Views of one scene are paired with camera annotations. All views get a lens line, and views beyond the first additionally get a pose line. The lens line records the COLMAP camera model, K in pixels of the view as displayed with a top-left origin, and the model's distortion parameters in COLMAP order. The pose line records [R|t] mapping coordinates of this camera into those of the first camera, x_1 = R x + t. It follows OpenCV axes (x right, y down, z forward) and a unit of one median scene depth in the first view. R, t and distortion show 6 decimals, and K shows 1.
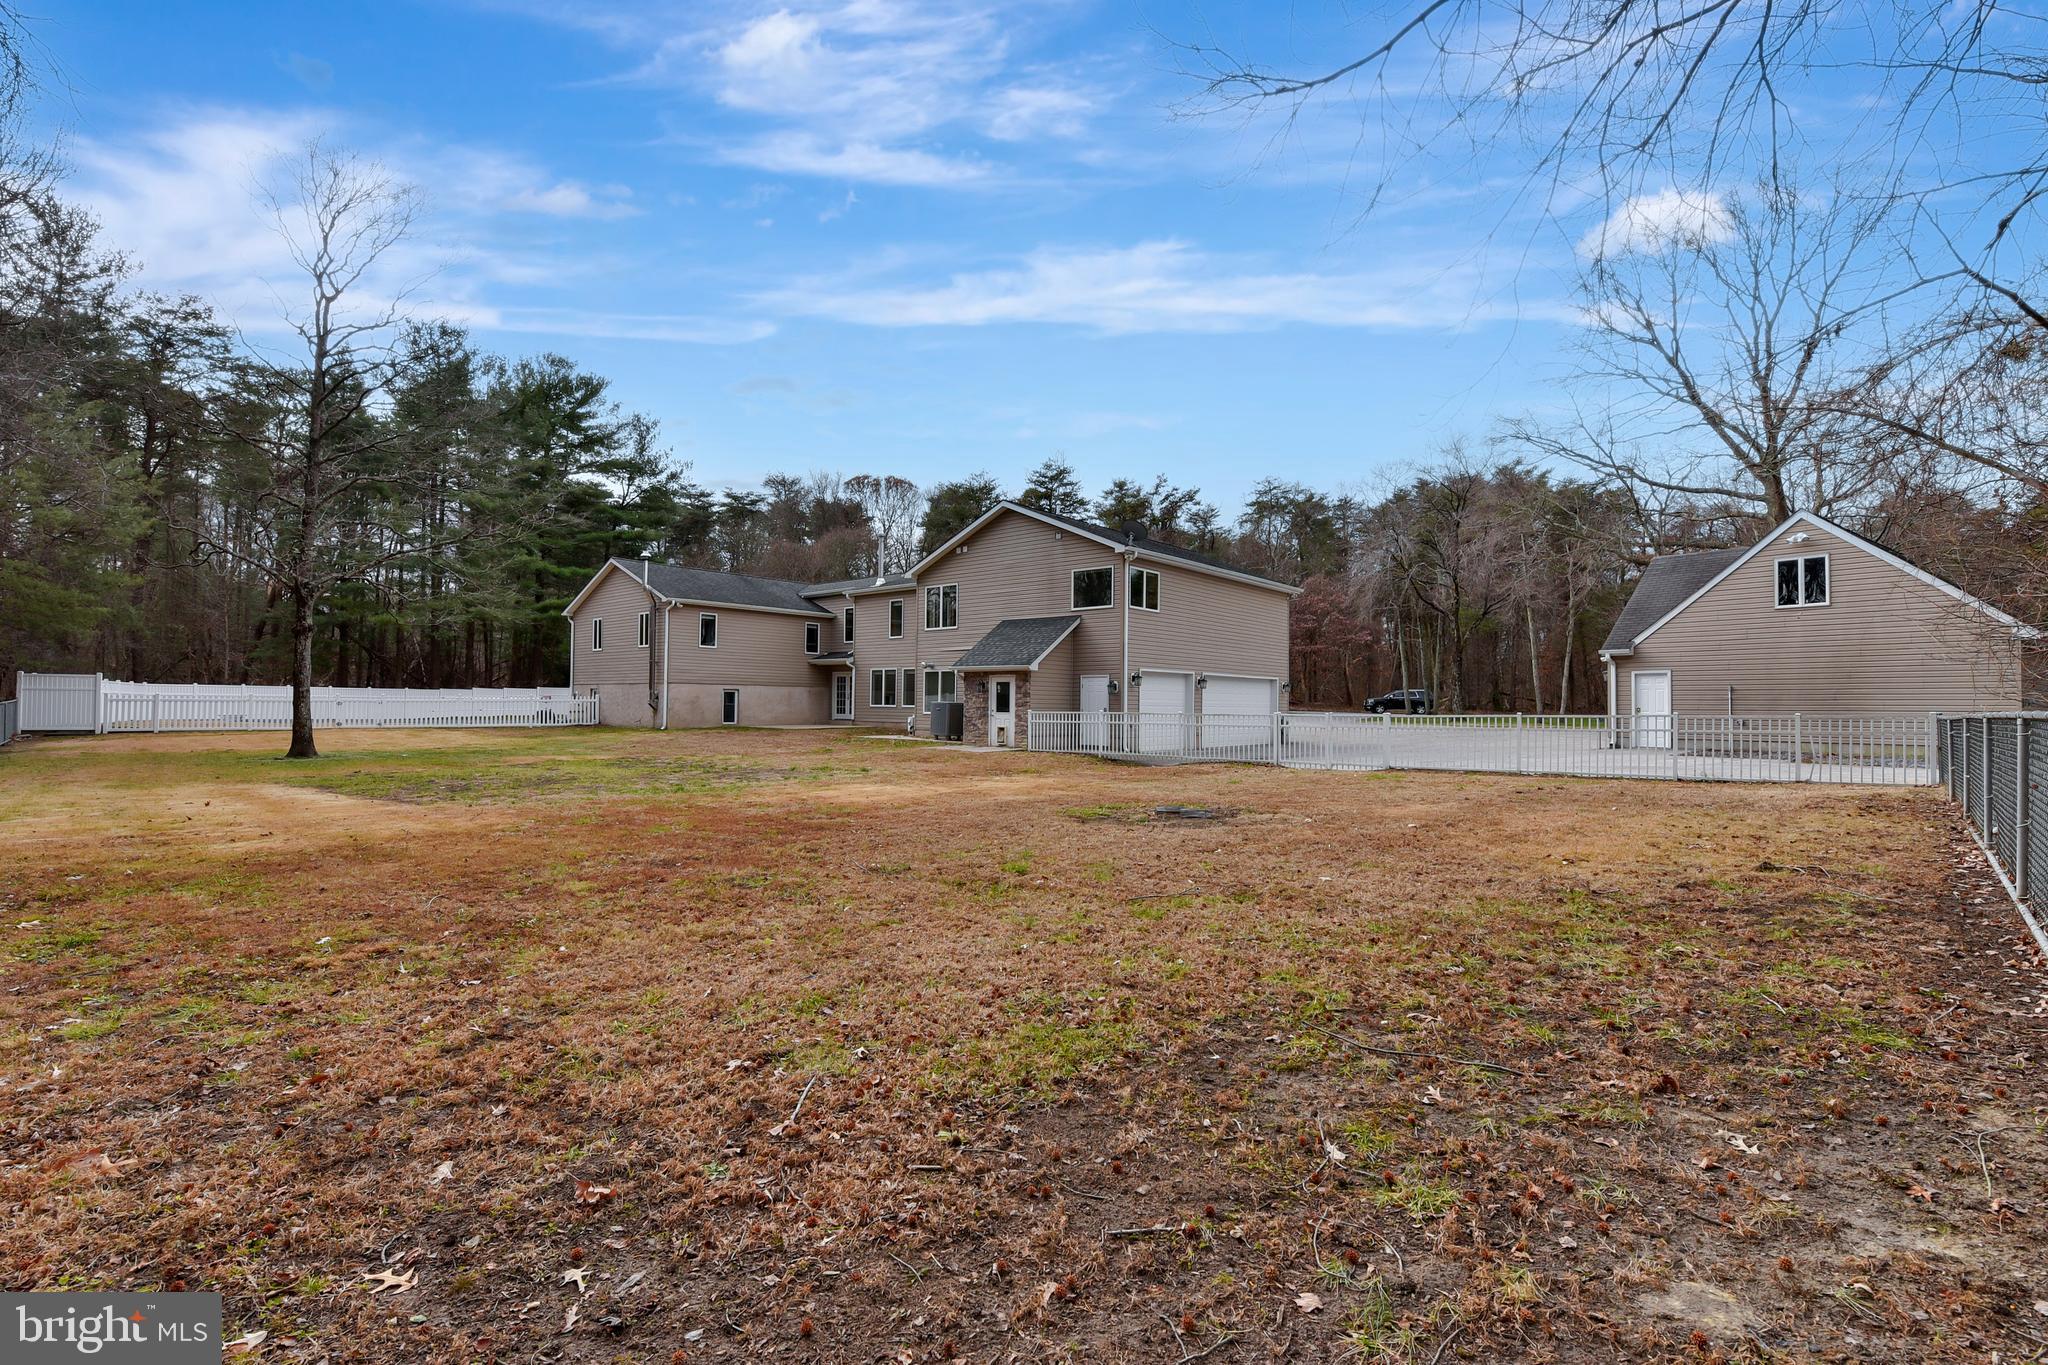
lens RADIAL K [[872.2, 0, 1024.0], [0, 872.2, 682.5], [0, 0, 1]] dist [0.000168, 0.000024]
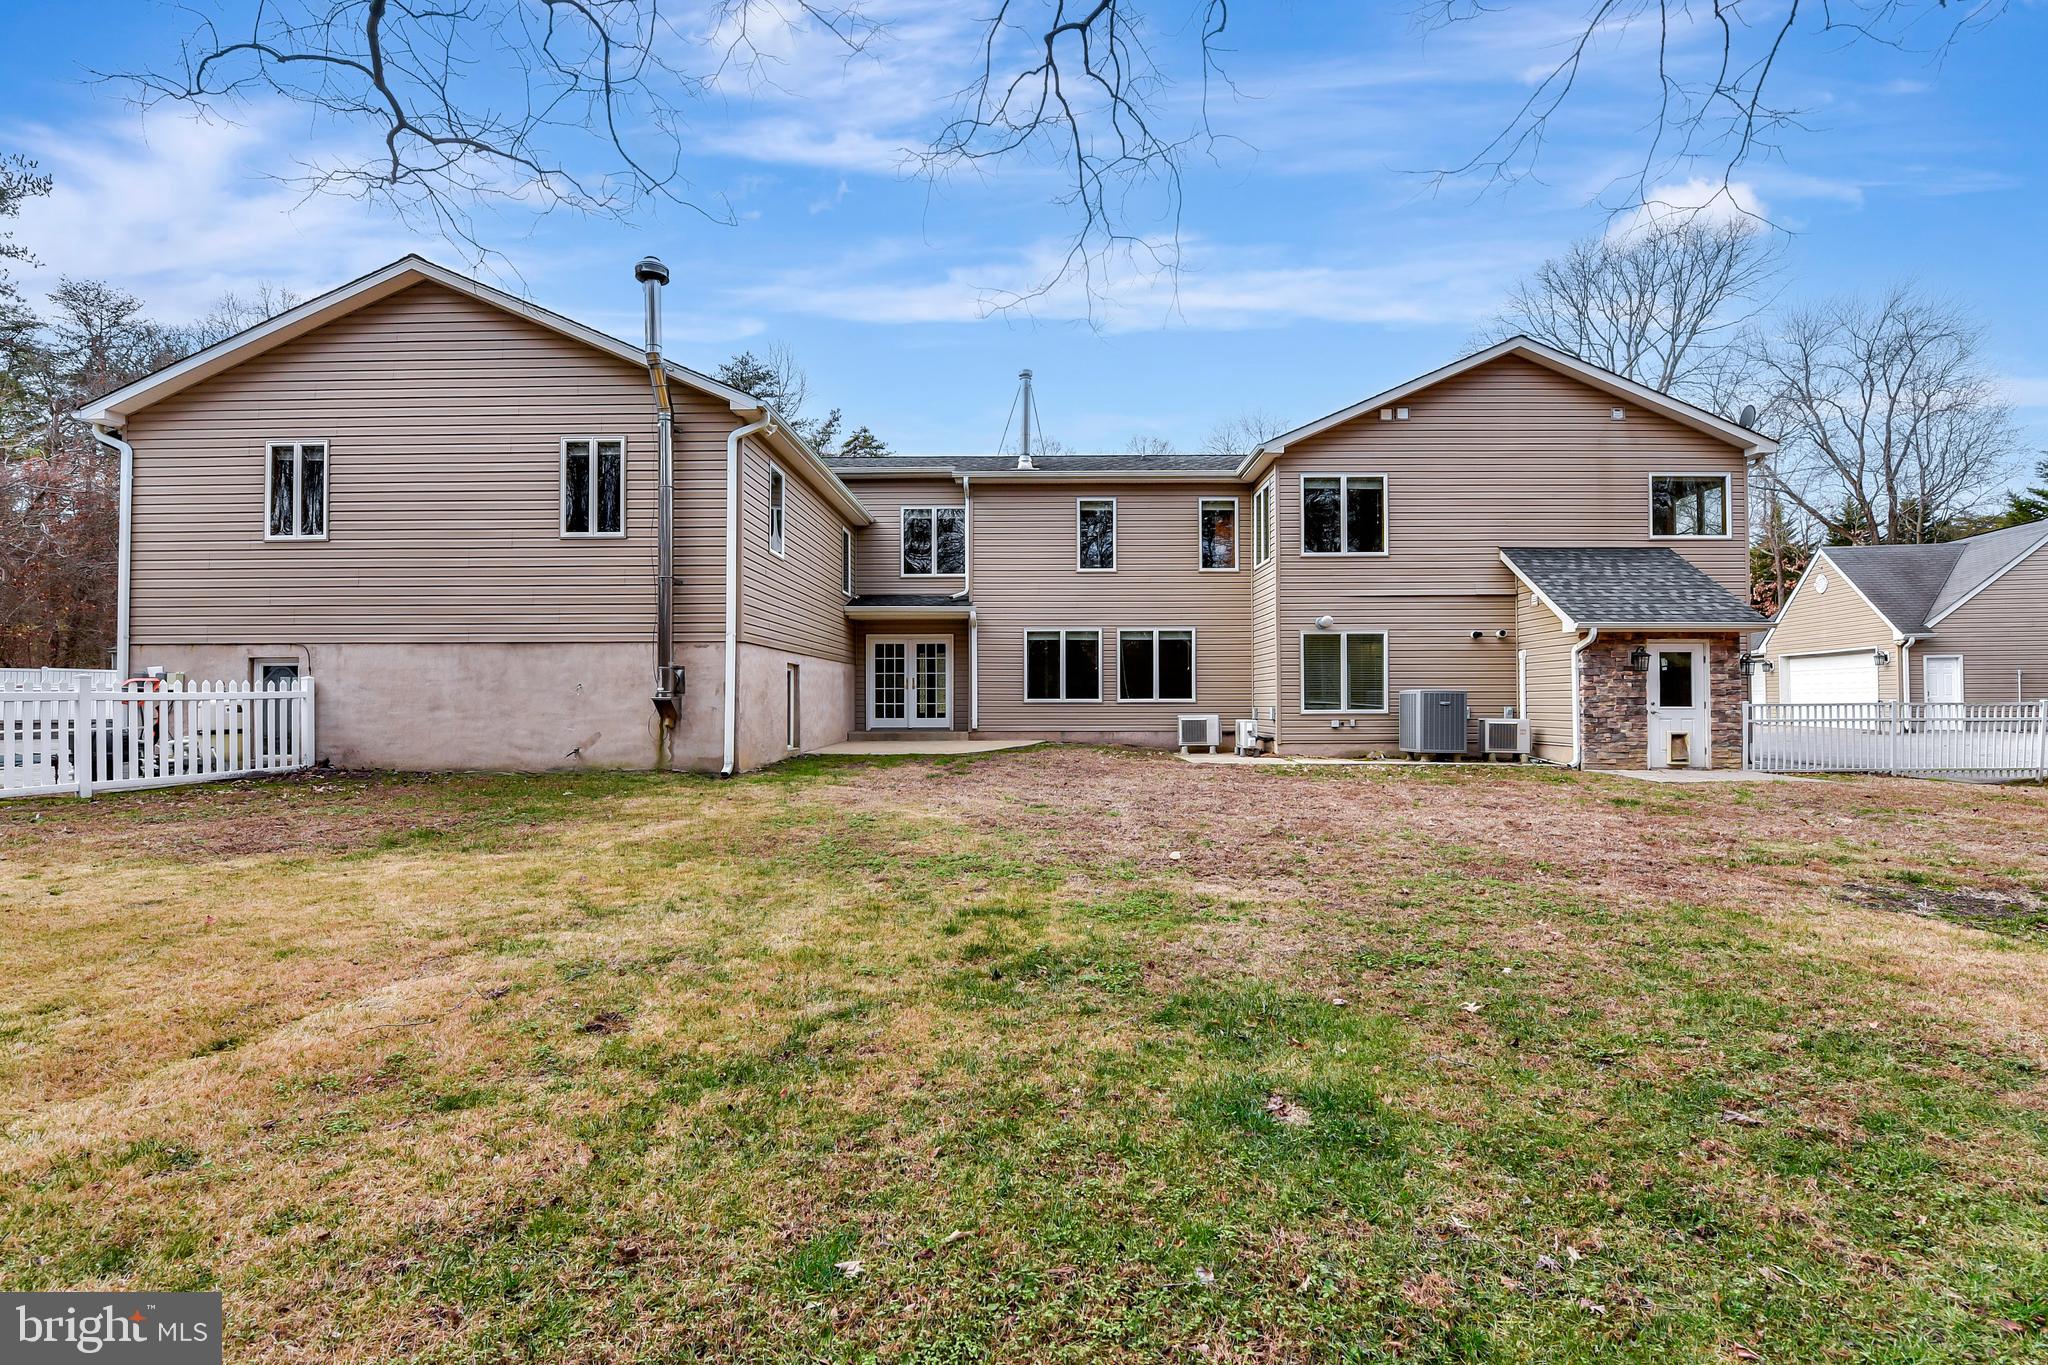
lens RADIAL K [[872.2, 0, 1024.0], [0, 872.2, 682.5], [0, 0, 1]] dist [0.000168, 0.000024]
pose [[0.782653, 0.003518, 0.622448, -0.543883], [-0.005847, 0.999981, 0.001700, 0.016334], [-0.622431, -0.004970, 0.782659, 0.660388]]
